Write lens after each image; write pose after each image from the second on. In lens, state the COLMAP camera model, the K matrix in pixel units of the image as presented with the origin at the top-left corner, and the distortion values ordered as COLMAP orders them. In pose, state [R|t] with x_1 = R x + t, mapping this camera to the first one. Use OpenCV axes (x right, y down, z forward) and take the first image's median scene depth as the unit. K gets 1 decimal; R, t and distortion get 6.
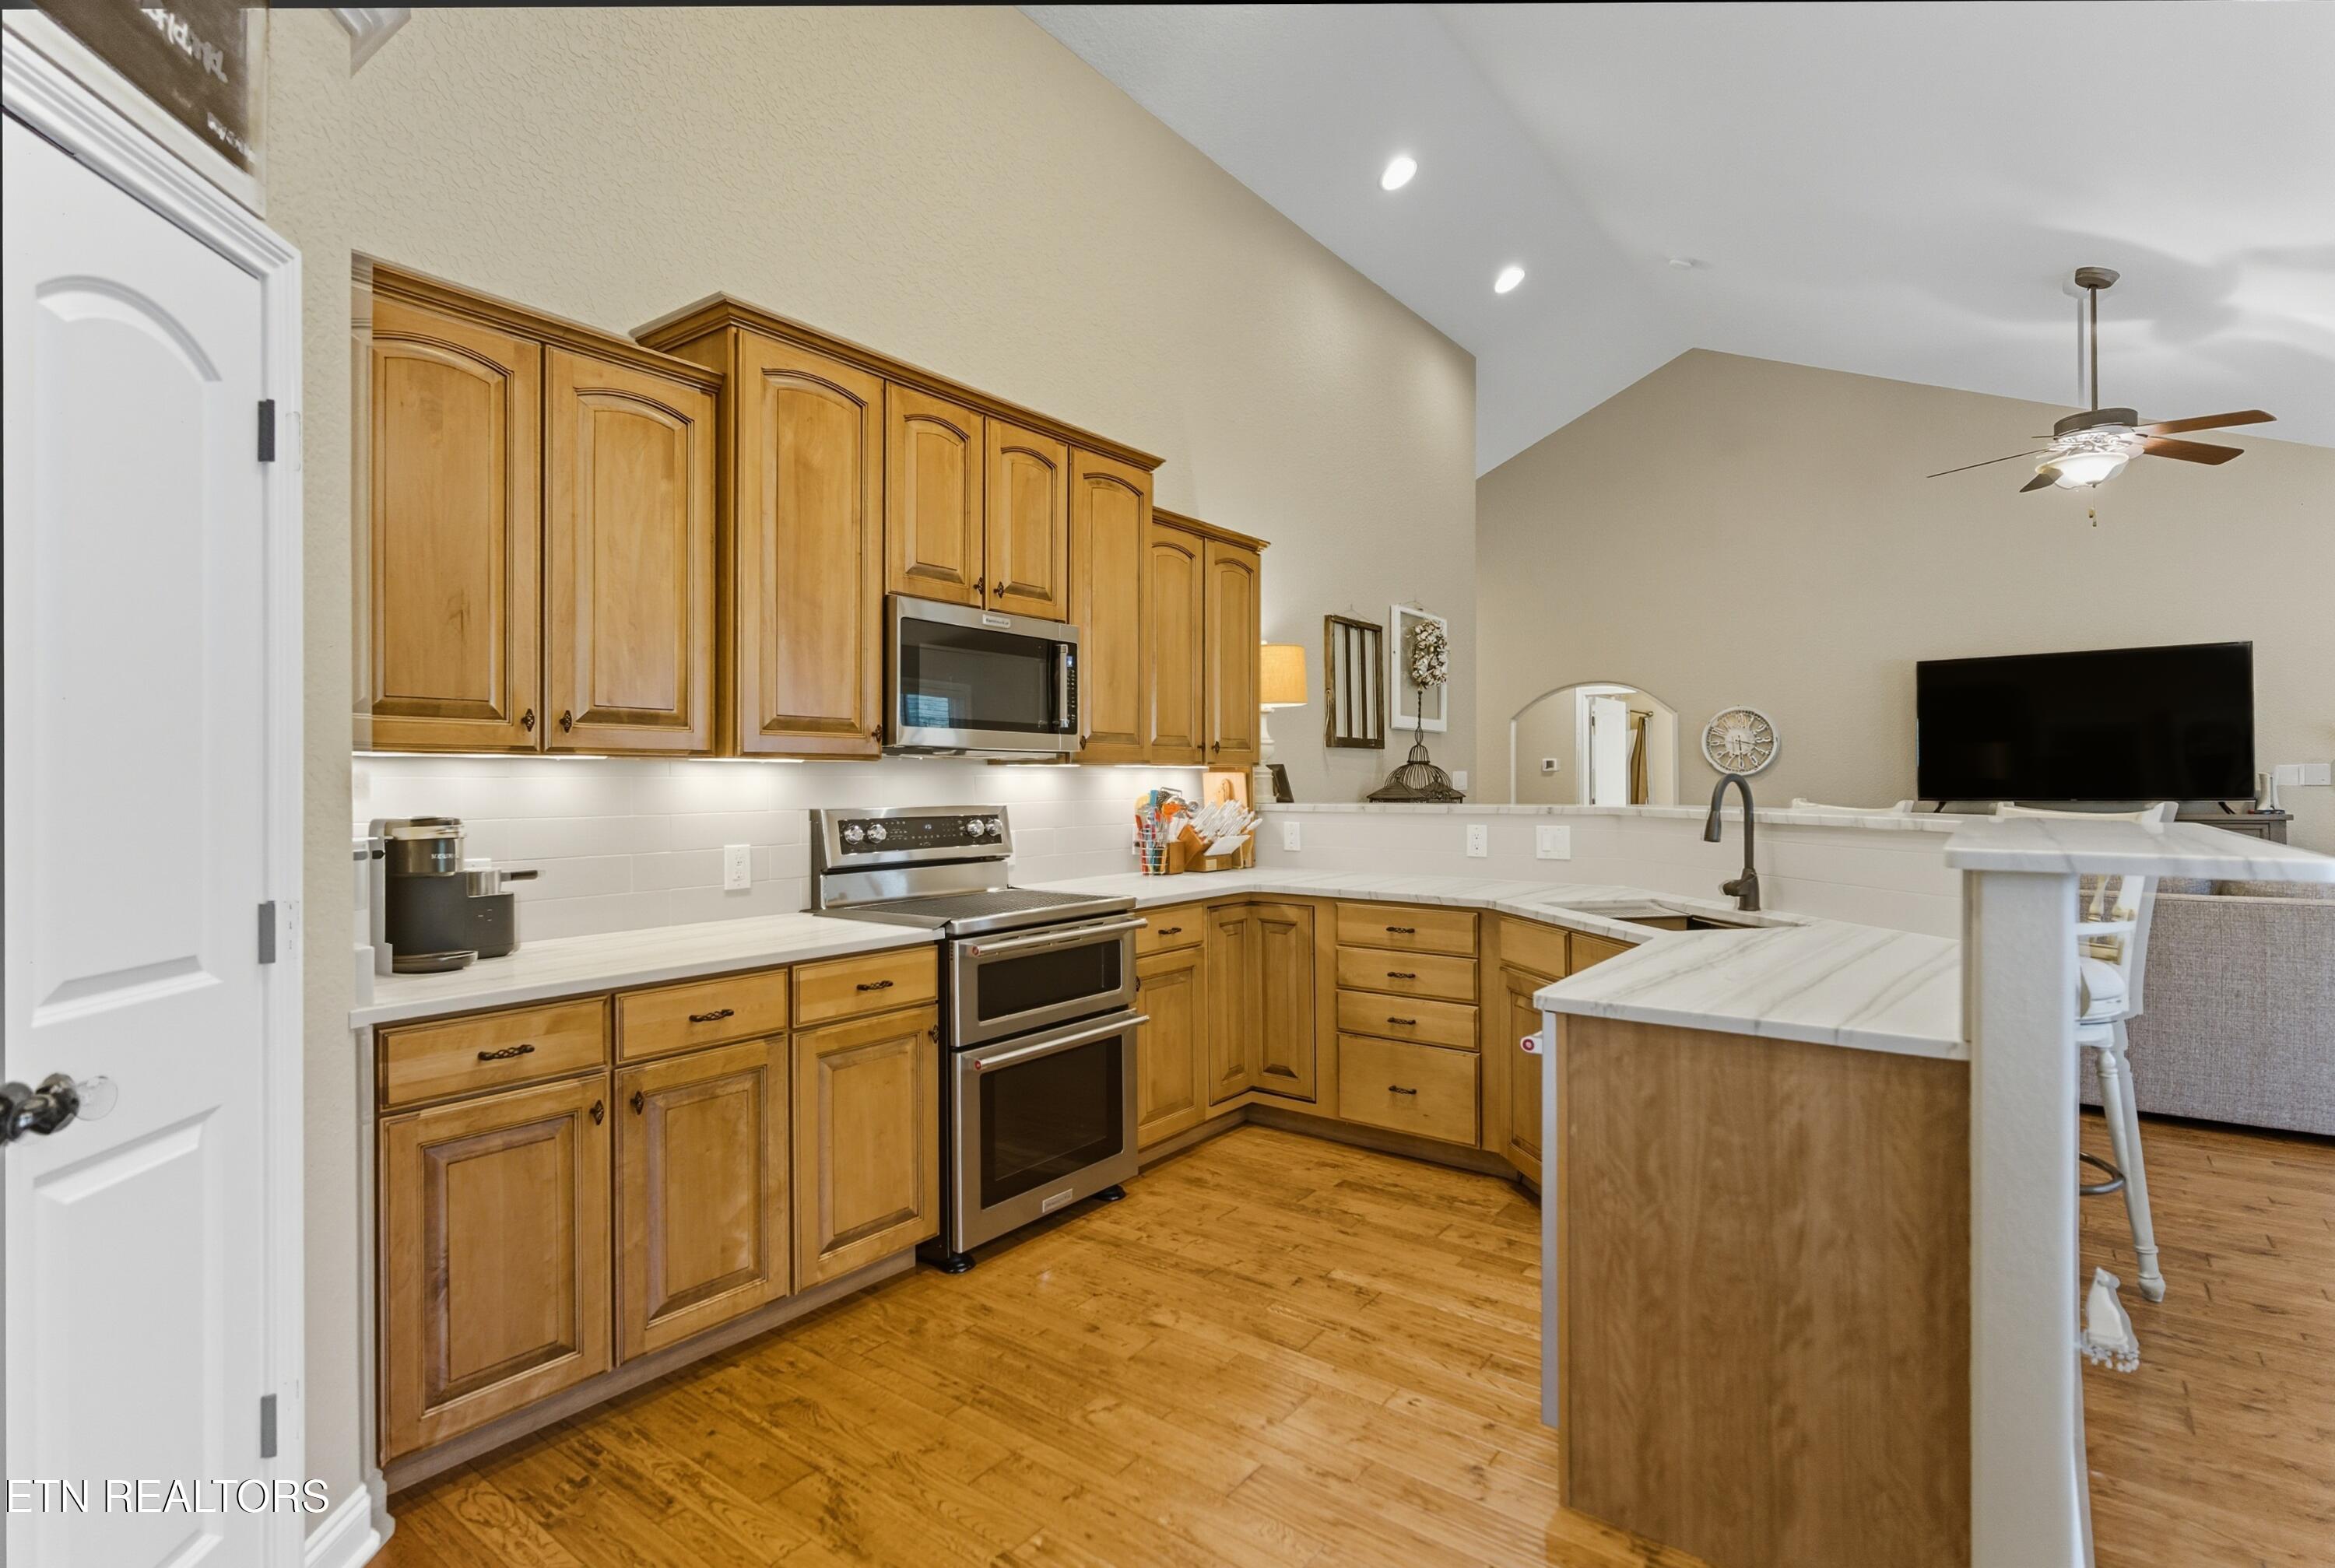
lens RADIAL K [[1130.9, 0, 1153.7], [0, 1130.9, 779.0], [0, 0, 1]] dist [0.001013, -0.002530]
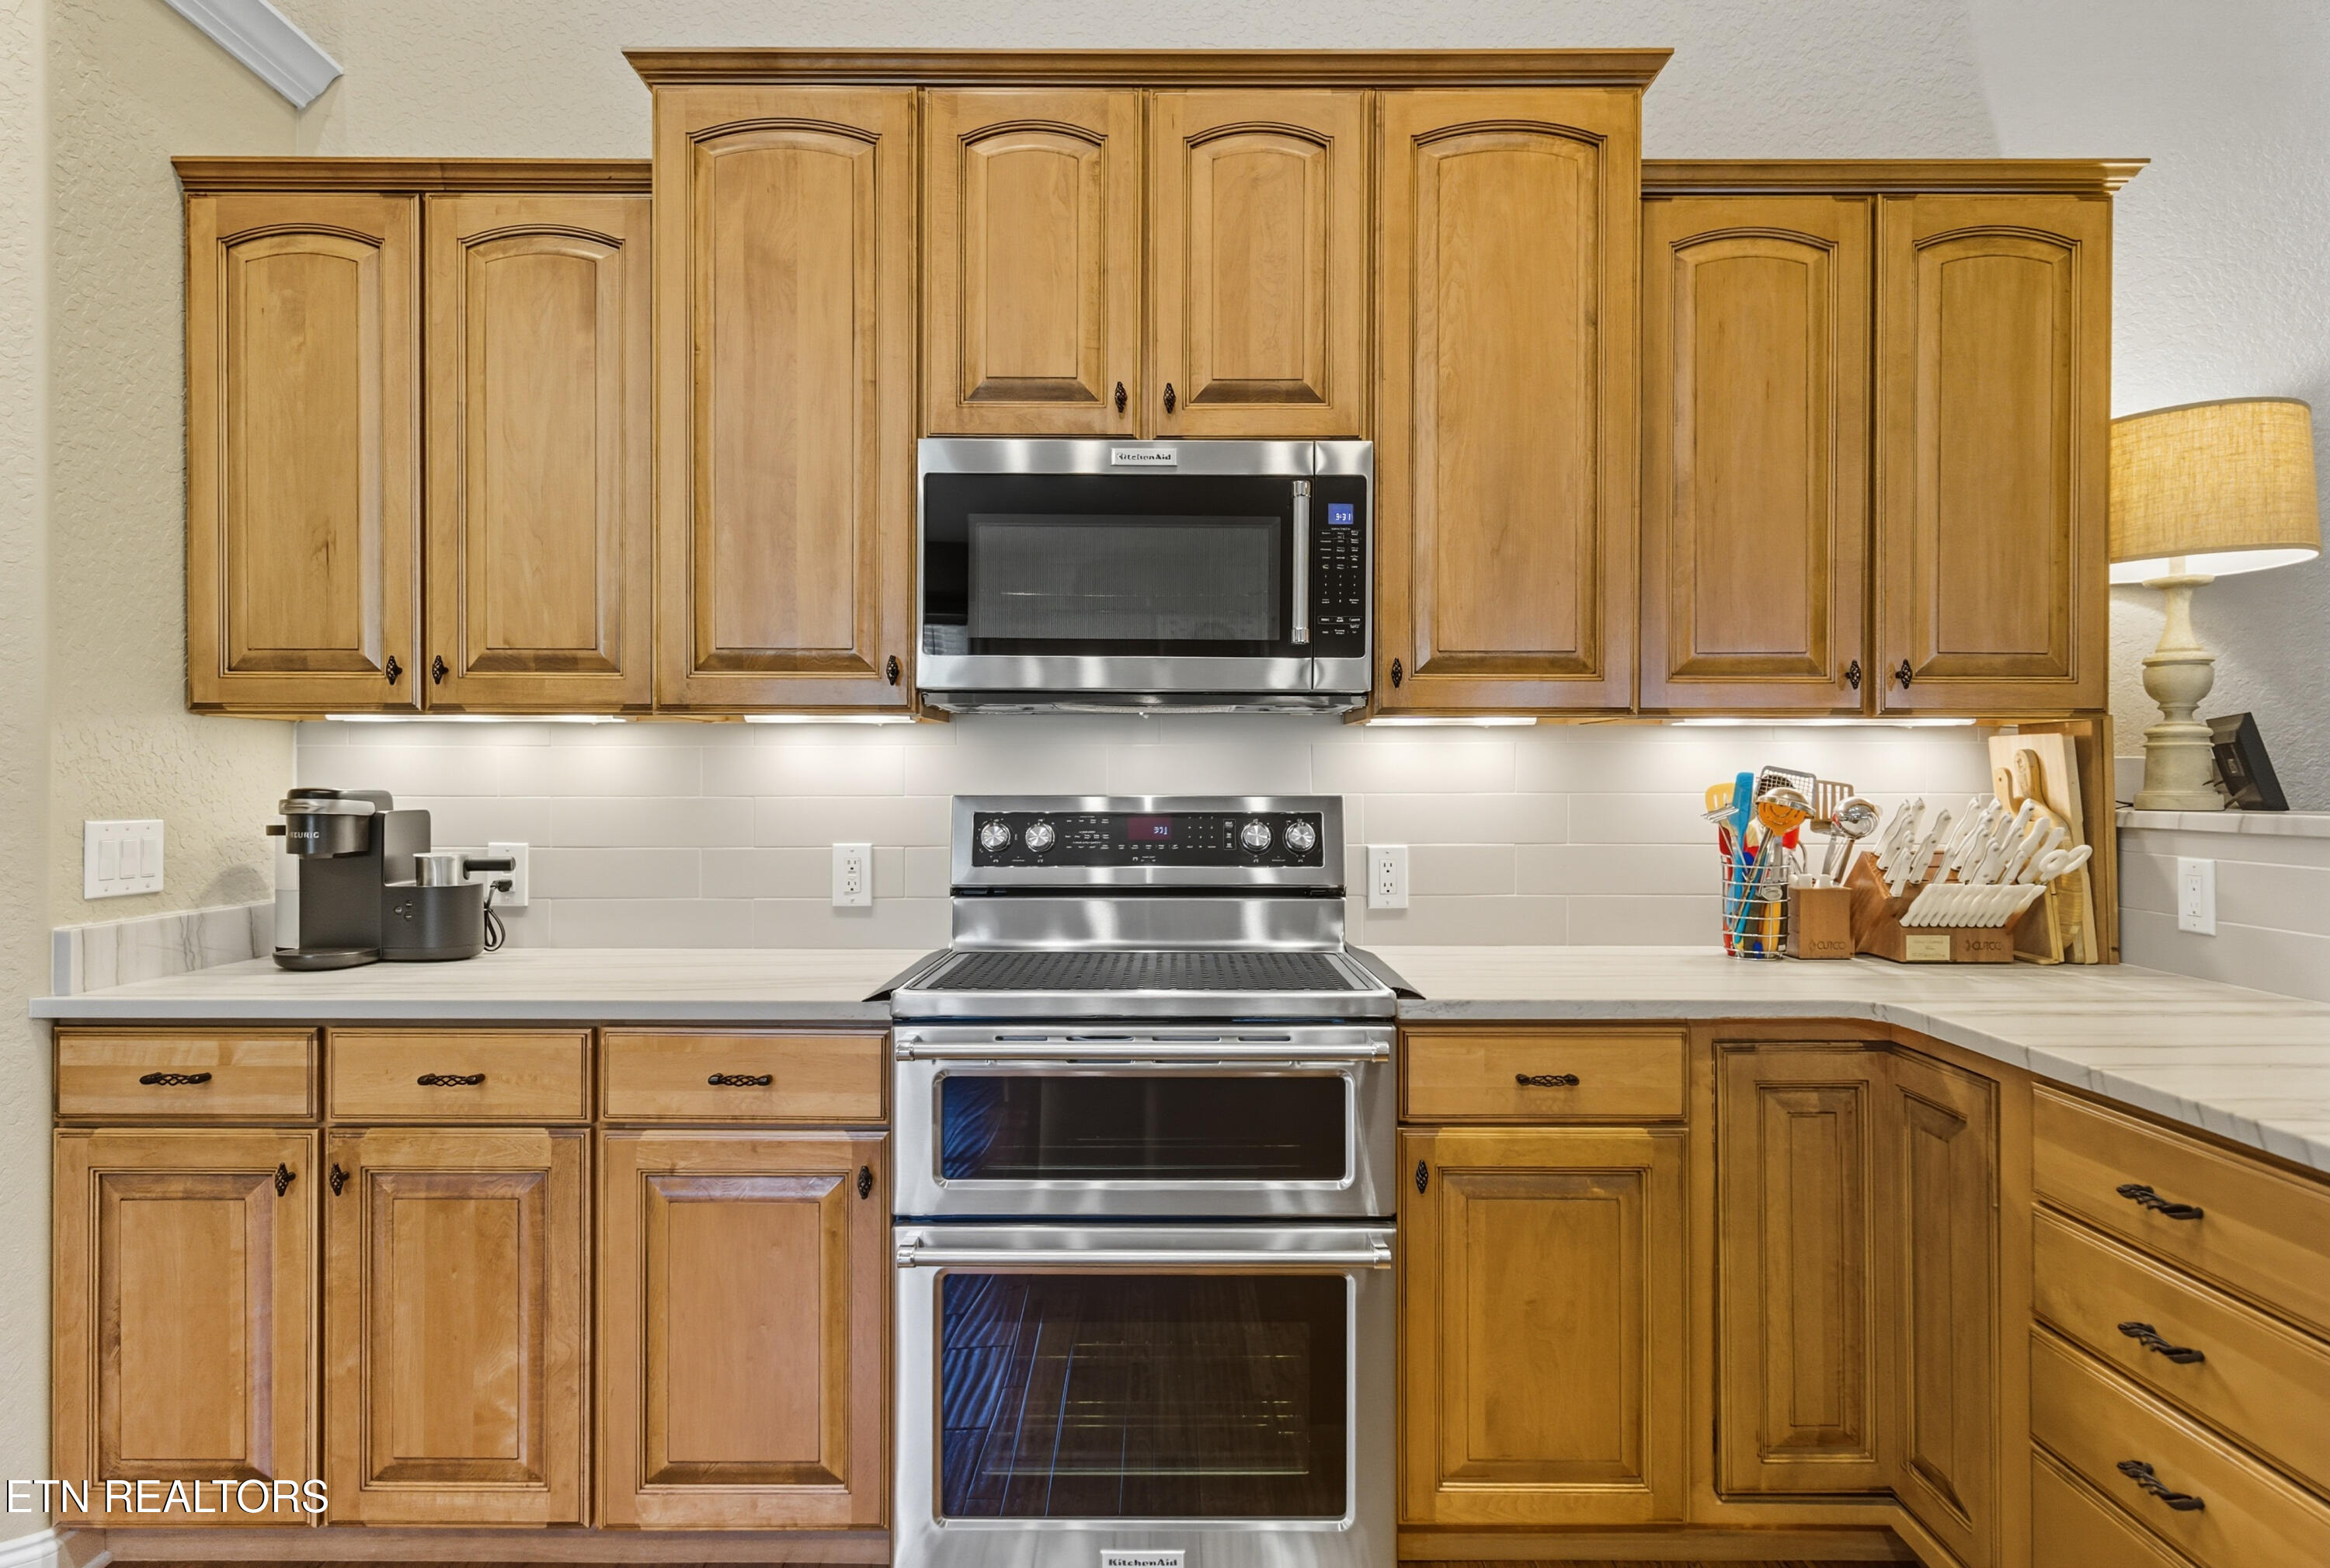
lens RADIAL K [[1364.3, 0, 1152.7], [0, 1364.3, 785.8], [0, 0, 1]] dist [-0.002773, 0.003964]
pose [[0.611202, 0.010000, -0.791412, 0.389964], [-0.003111, 0.999943, 0.010232, 0.013009], [0.791469, -0.003792, 0.611198, 0.602487]]
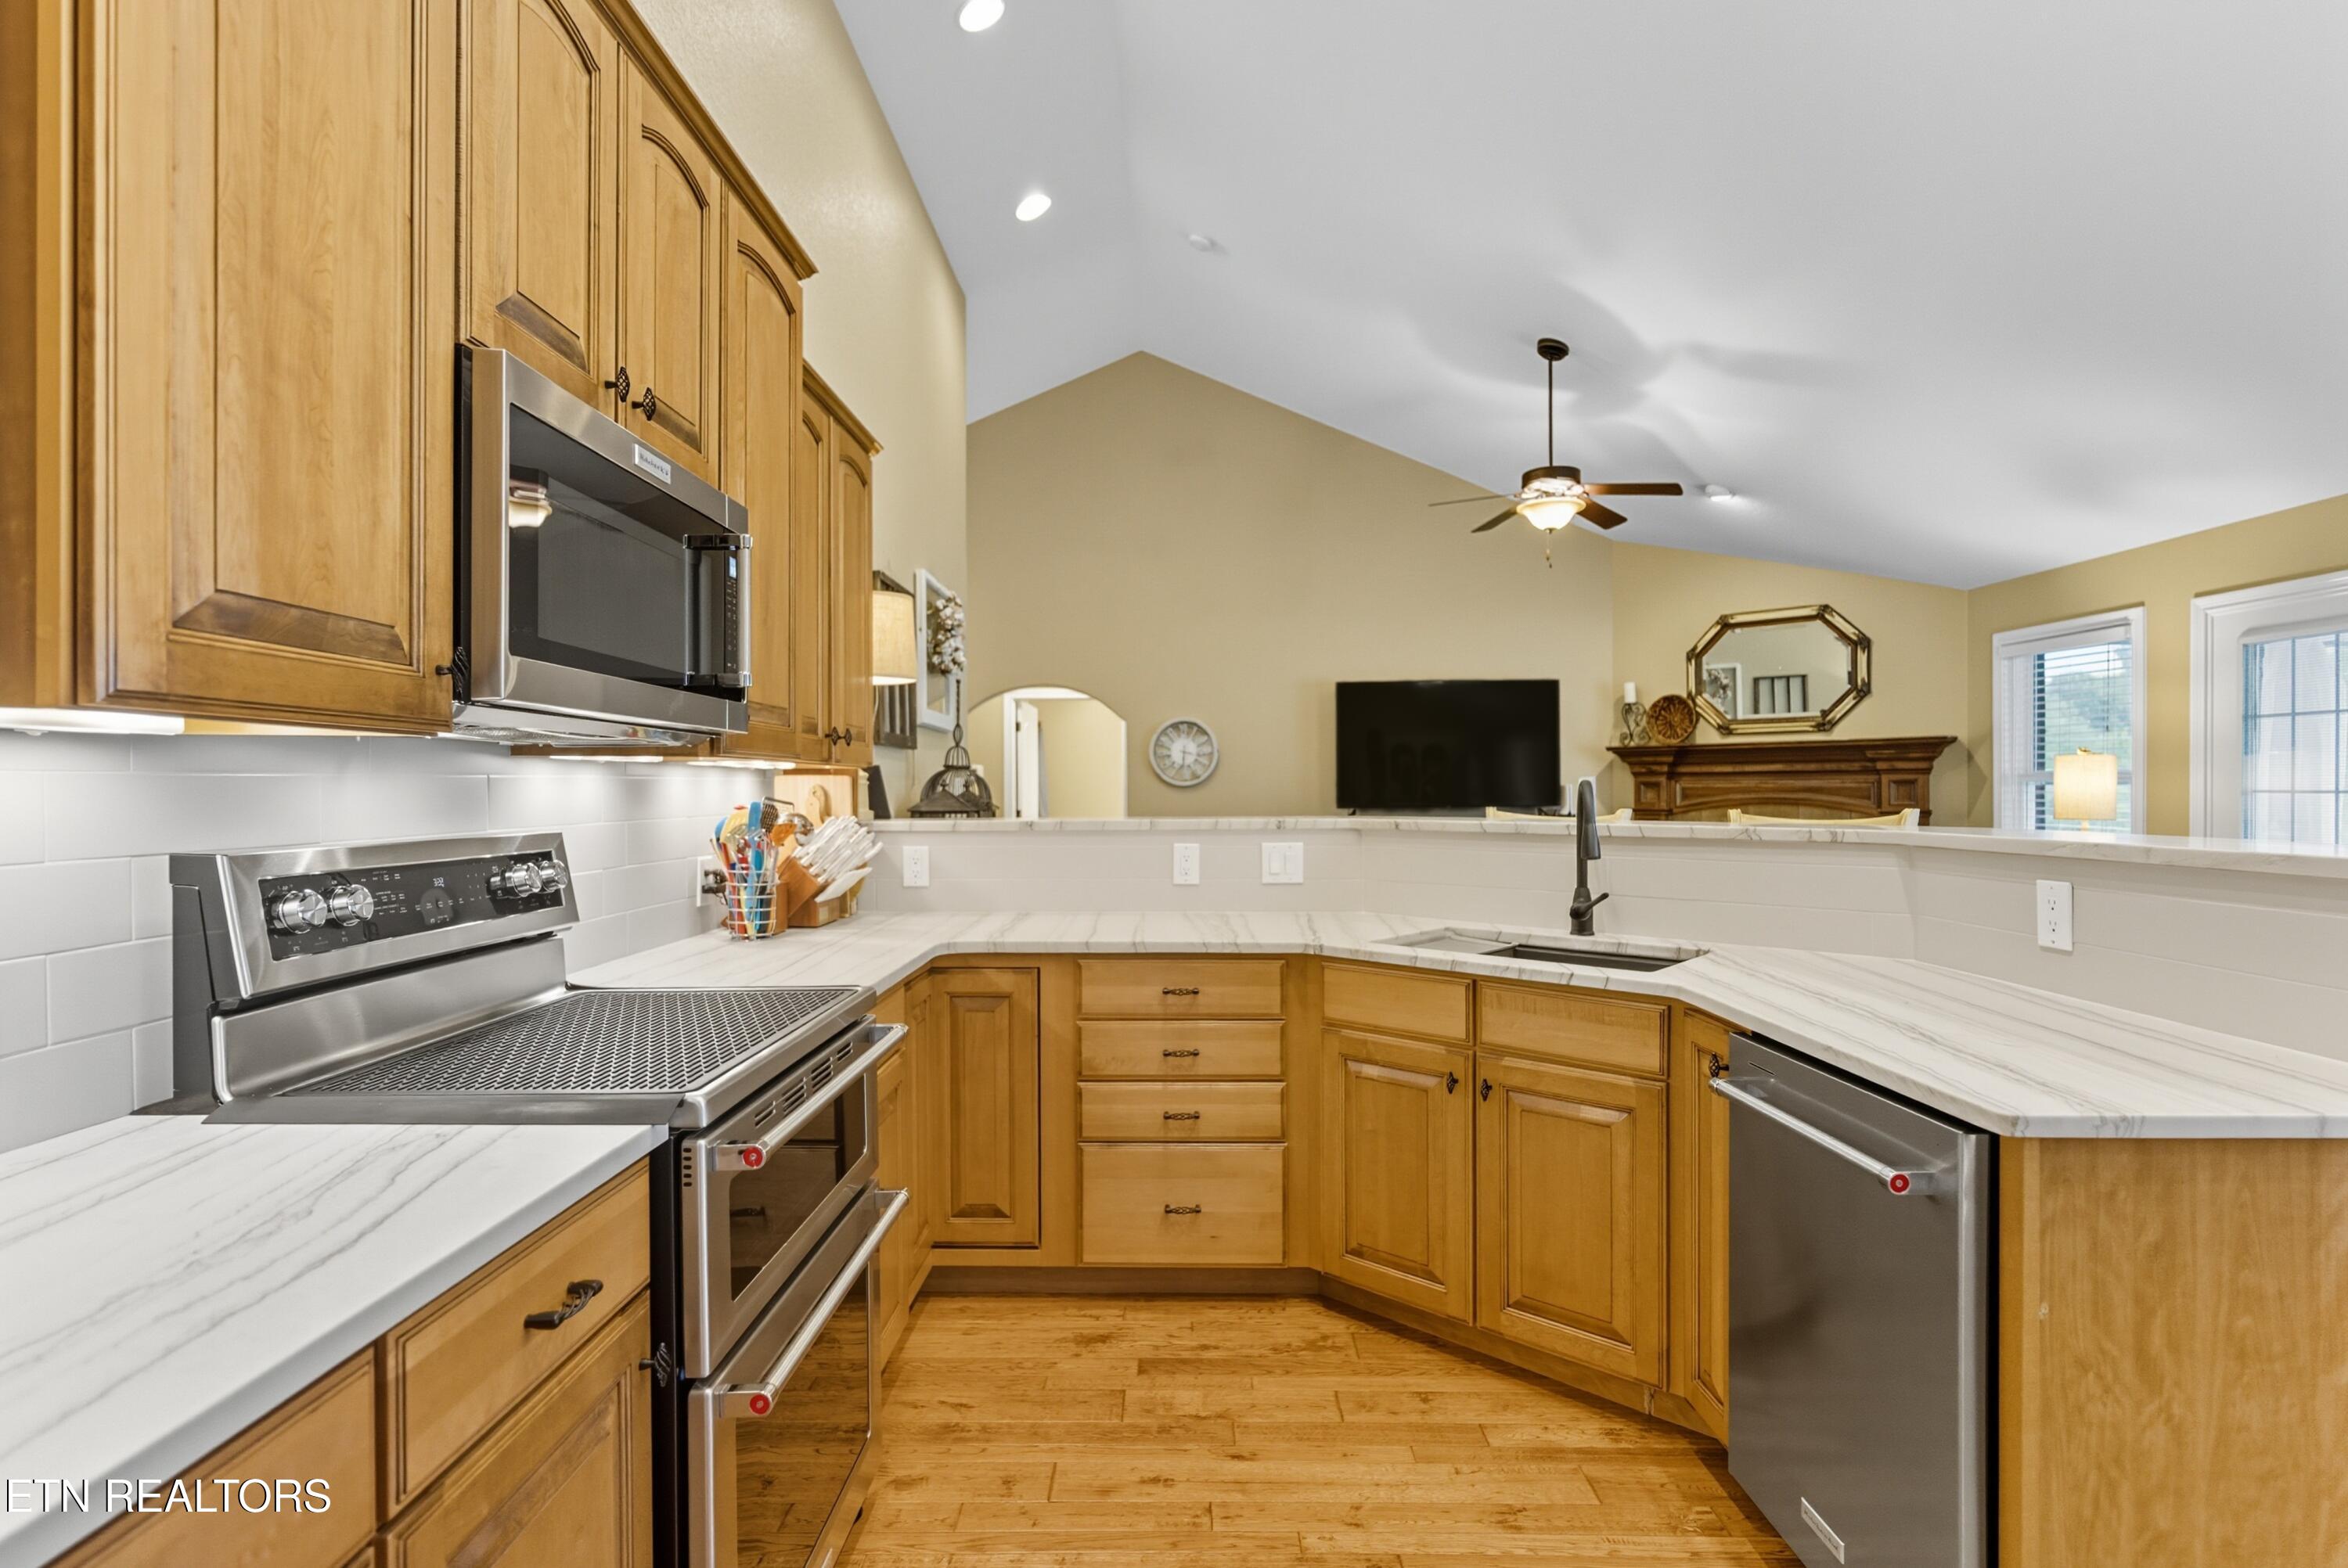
lens RADIAL K [[1150.3, 0, 1170.5], [0, 1150.3, 799.2], [0, 0, 1]] dist [-0.002386, -0.000014]
pose [[0.797840, -0.003349, 0.602860, -0.264075], [-0.001768, 0.999967, 0.007895, 0.003366], [-0.602867, -0.007365, 0.797808, 0.461820]]
